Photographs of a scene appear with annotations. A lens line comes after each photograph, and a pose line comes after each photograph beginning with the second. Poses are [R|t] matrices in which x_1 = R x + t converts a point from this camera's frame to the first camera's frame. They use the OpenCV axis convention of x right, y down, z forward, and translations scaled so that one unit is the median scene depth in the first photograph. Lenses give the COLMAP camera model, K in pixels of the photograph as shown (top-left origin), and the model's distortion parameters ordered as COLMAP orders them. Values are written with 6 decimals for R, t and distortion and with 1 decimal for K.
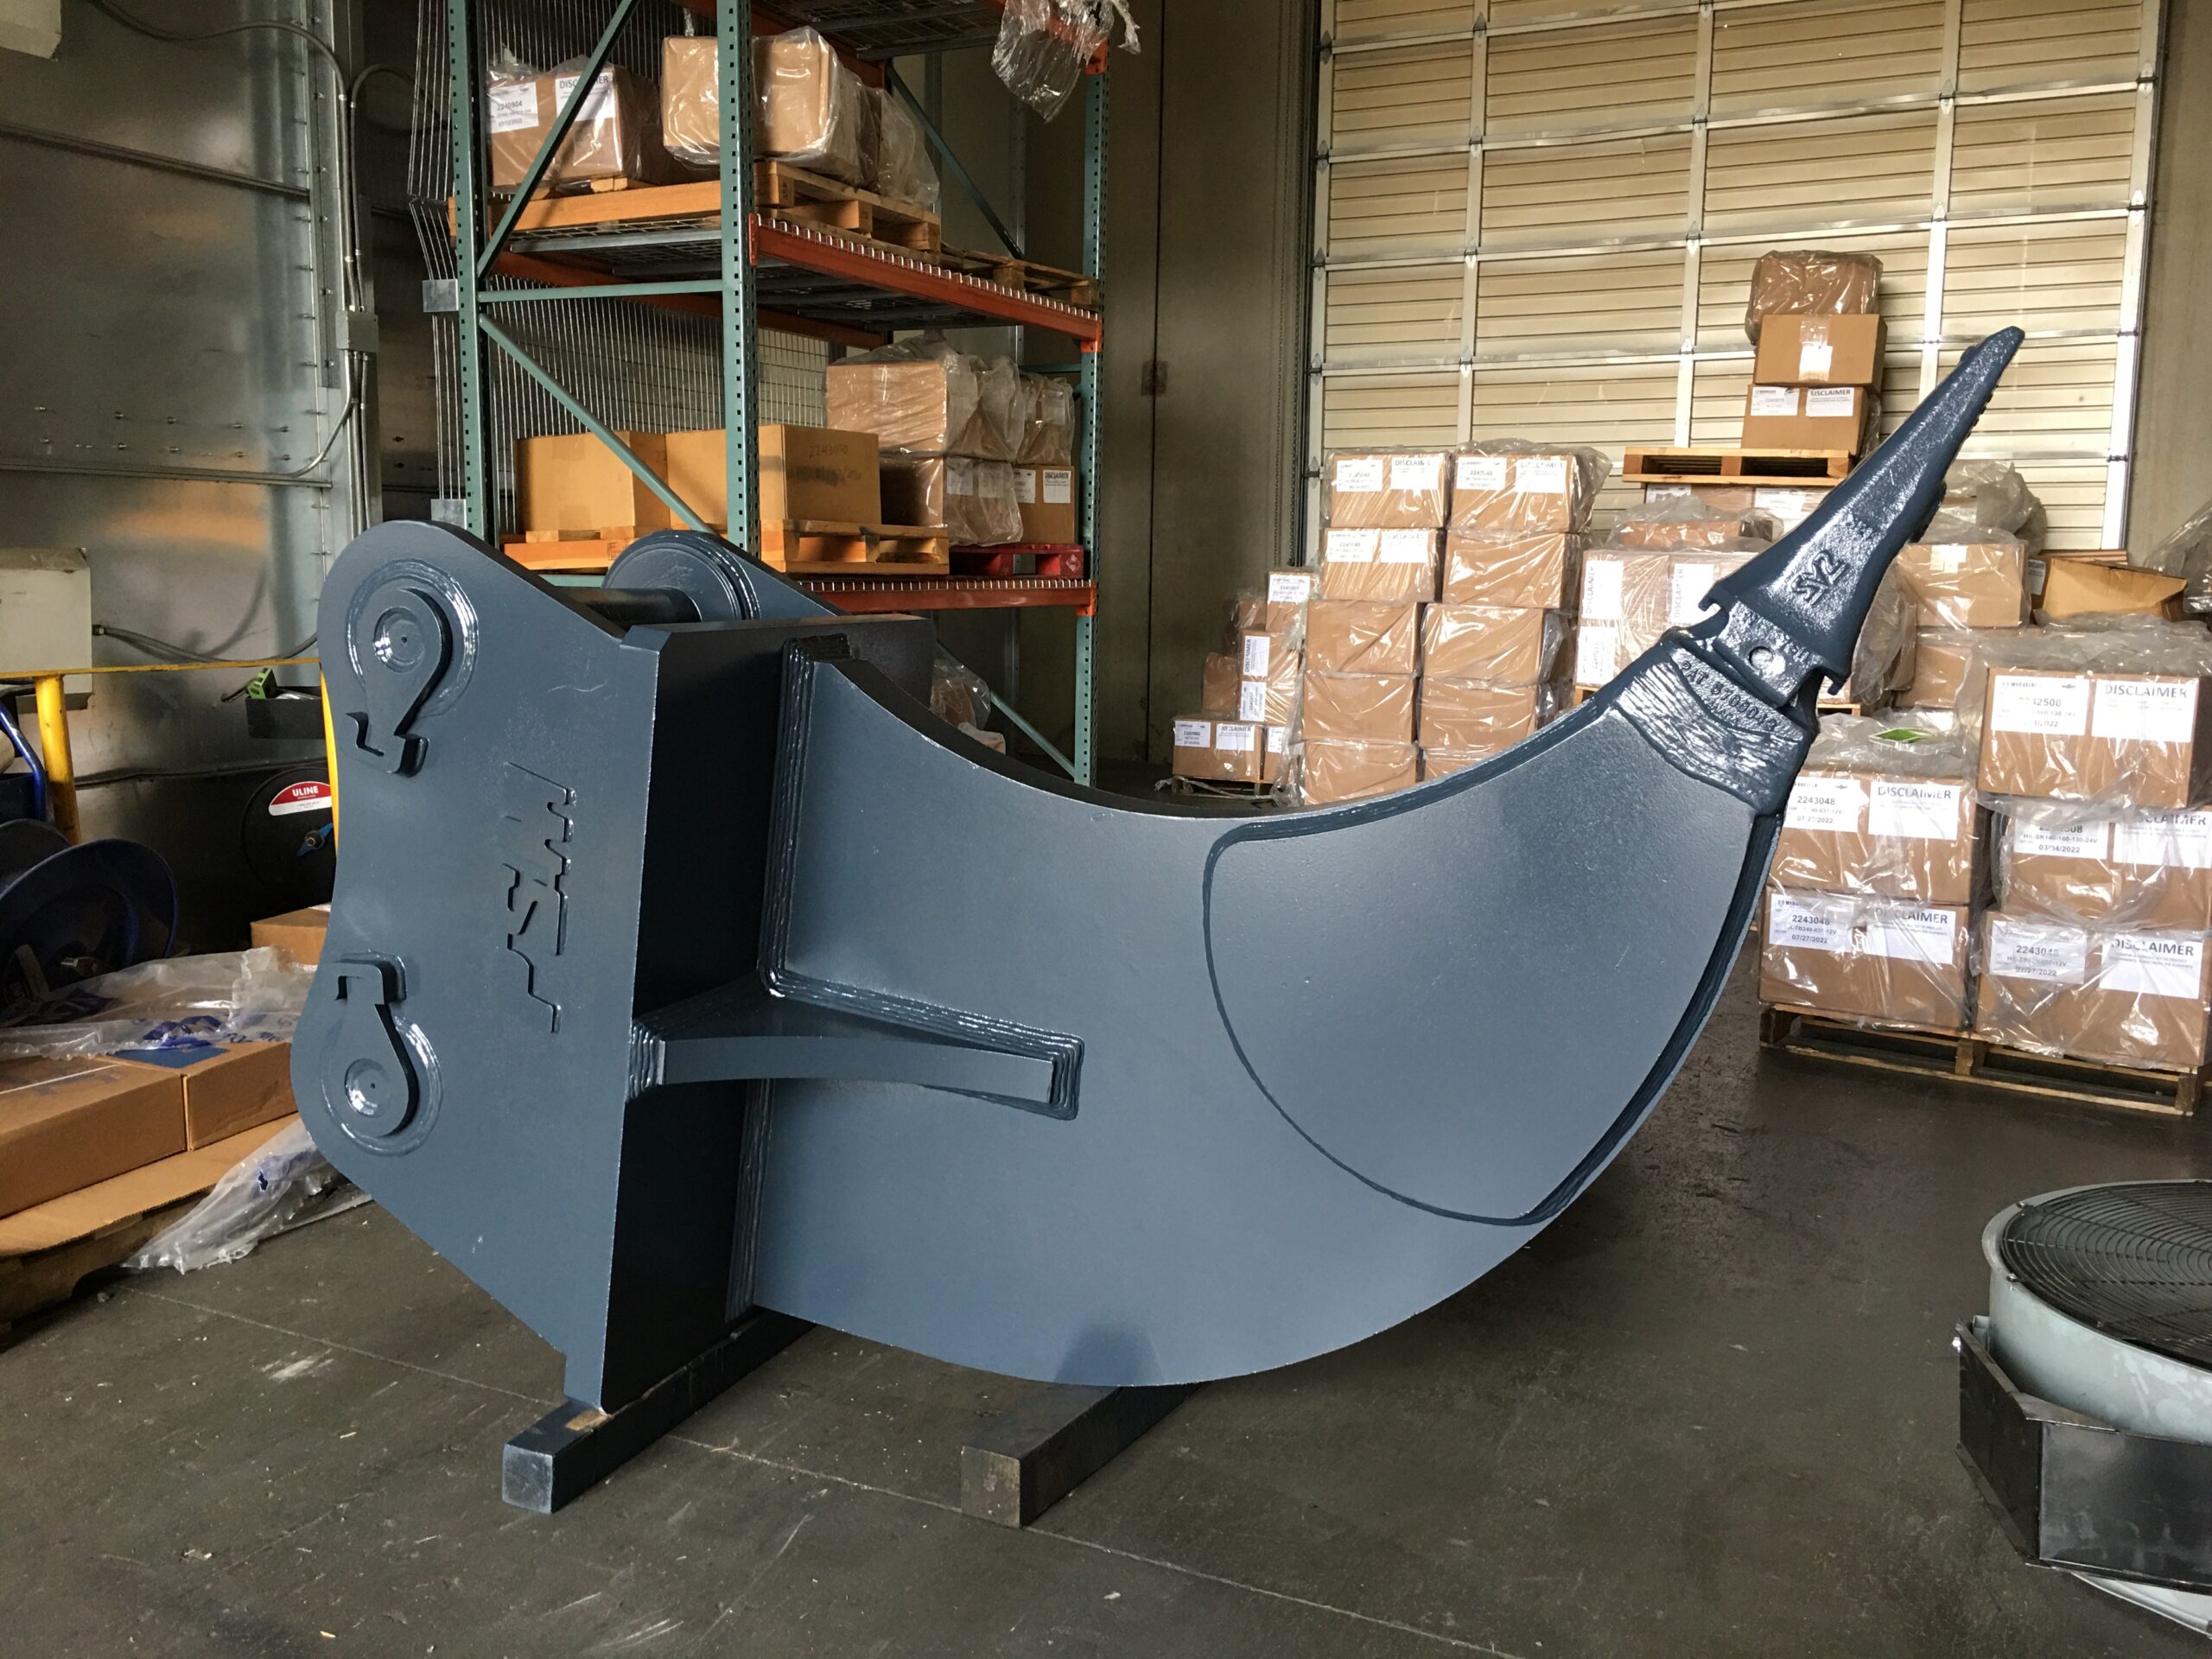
lens RADIAL K [[1875.1, 0, 1105.8], [0, 1875.1, 835.0], [0, 0, 1]] dist [0.005156, -0.033009]
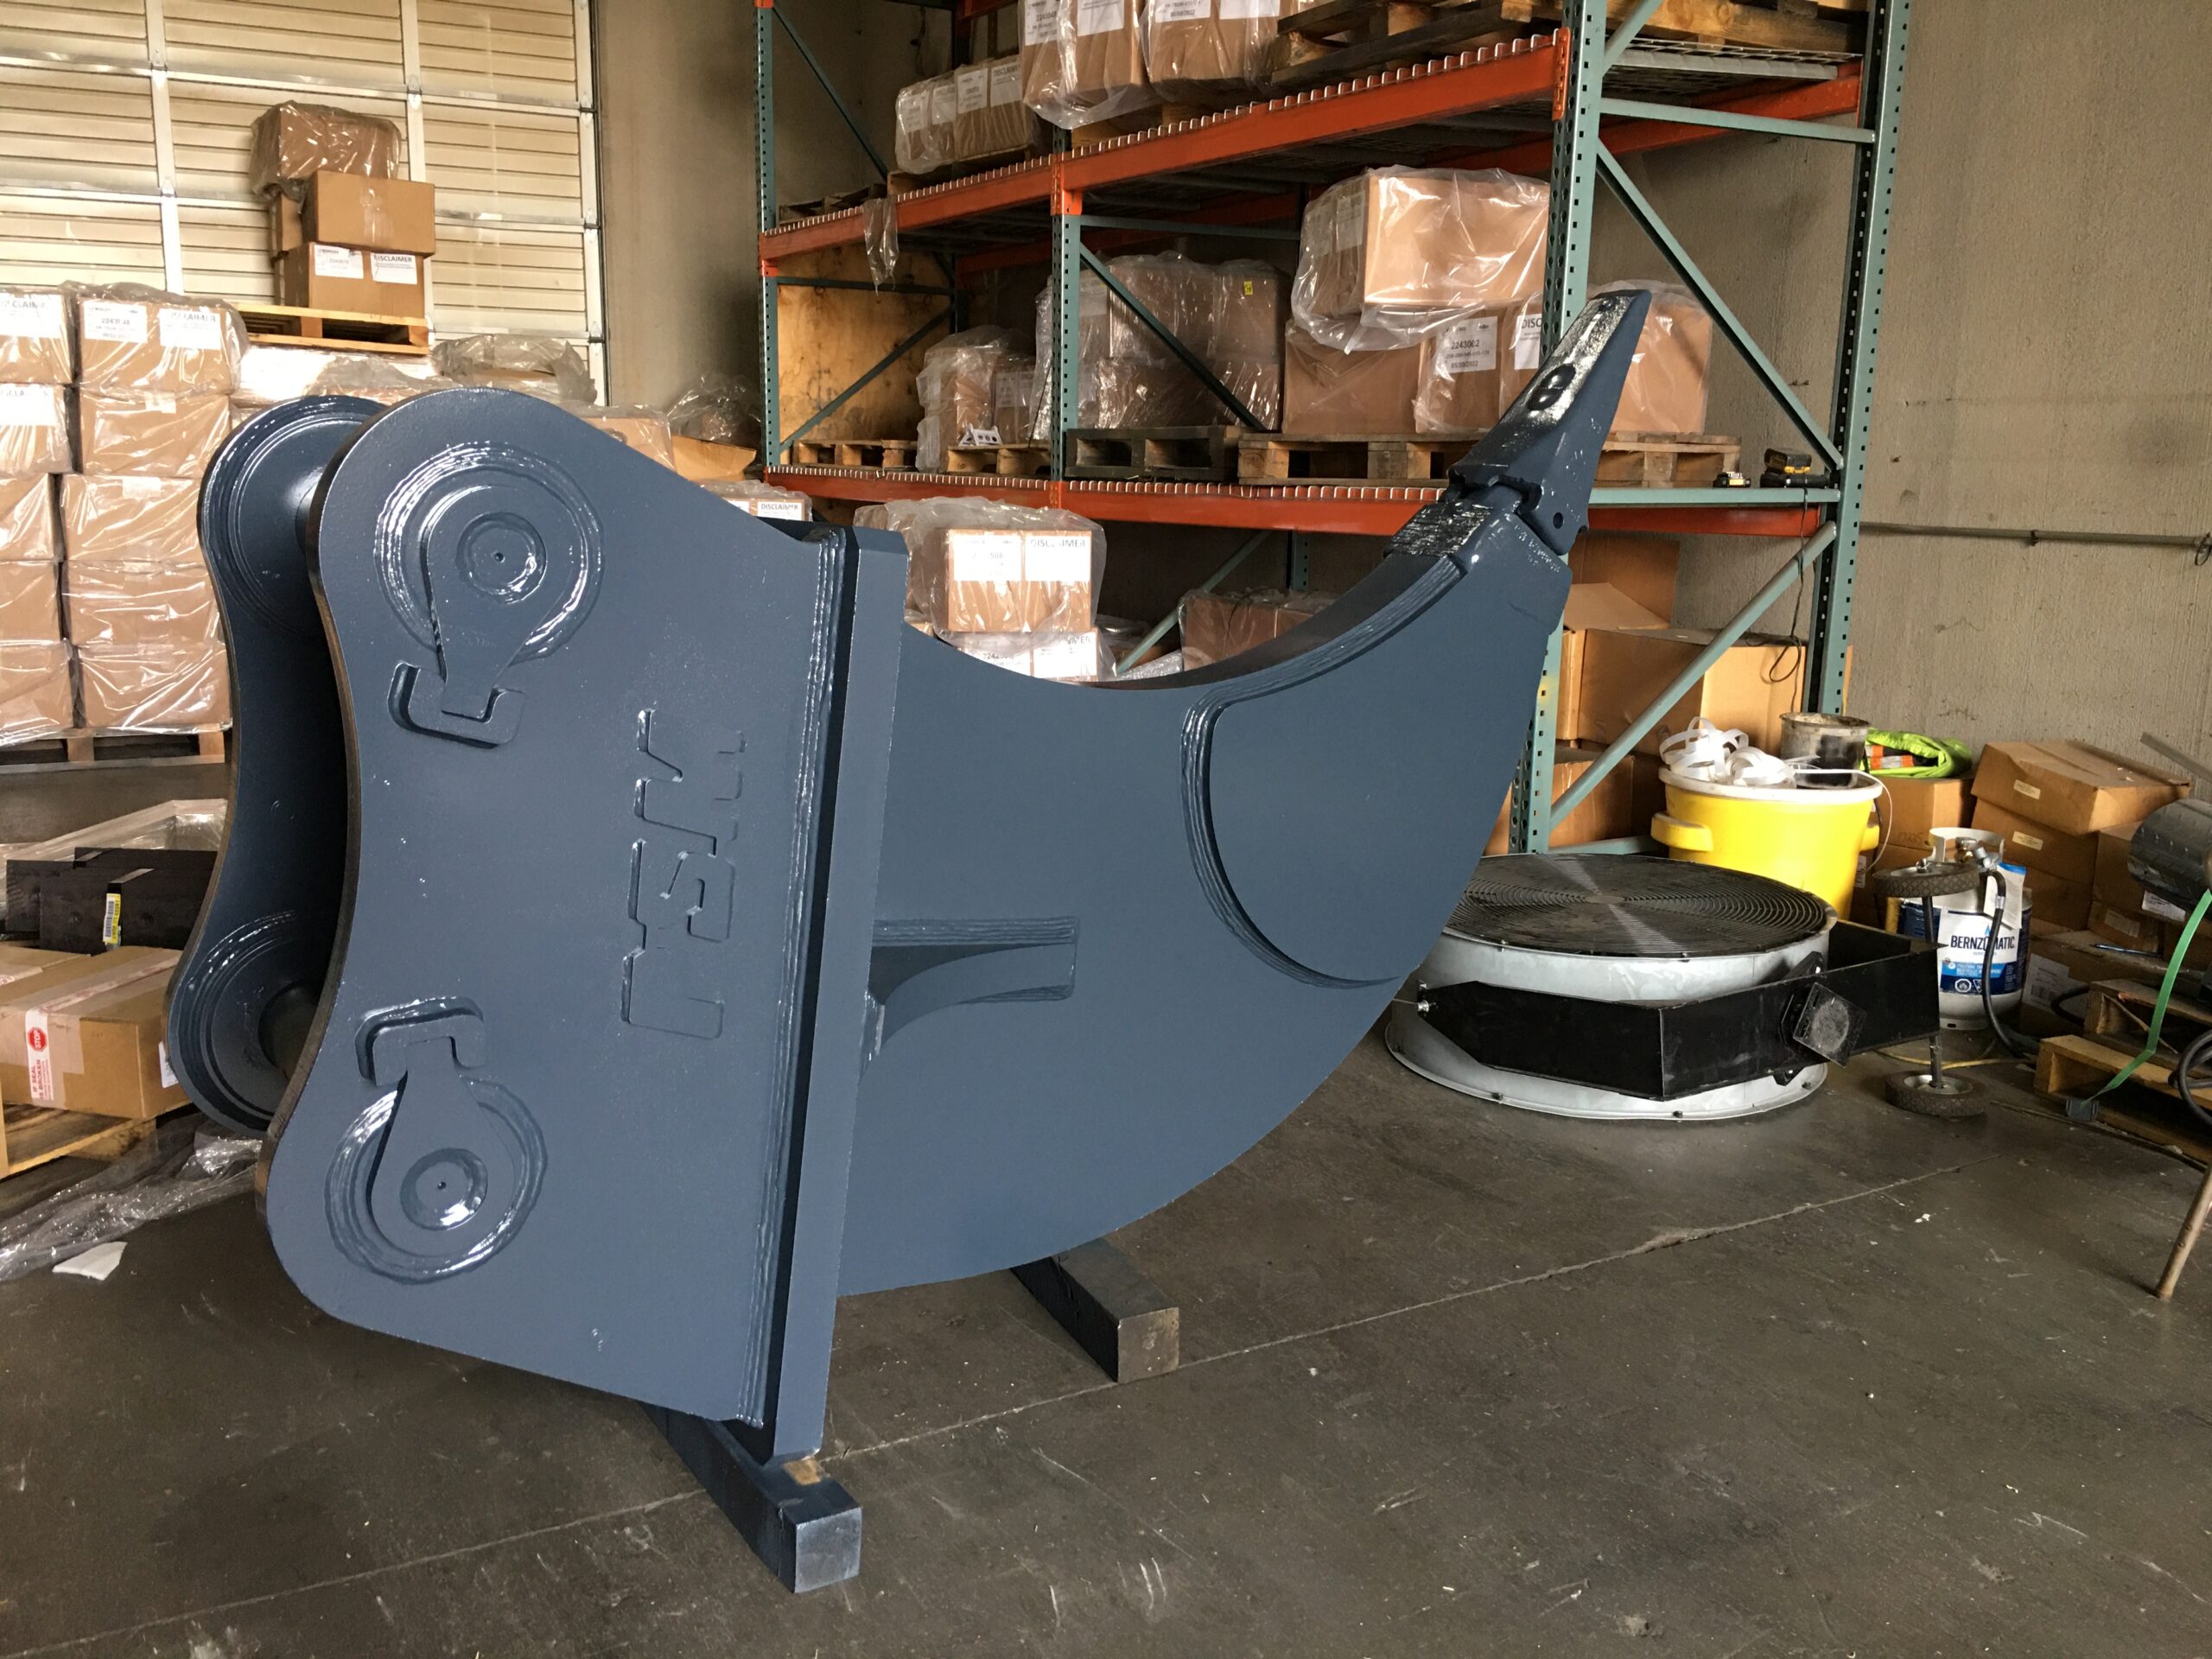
lens RADIAL K [[1875.1, 0, 1107.0], [0, 1875.1, 826.7], [0, 0, 1]] dist [0.005156, -0.033009]
pose [[0.559053, -0.156371, 0.814253, -0.278485], [0.101826, 0.987569, 0.119744, -0.019475], [-0.822856, 0.015969, 0.568026, 0.135455]]
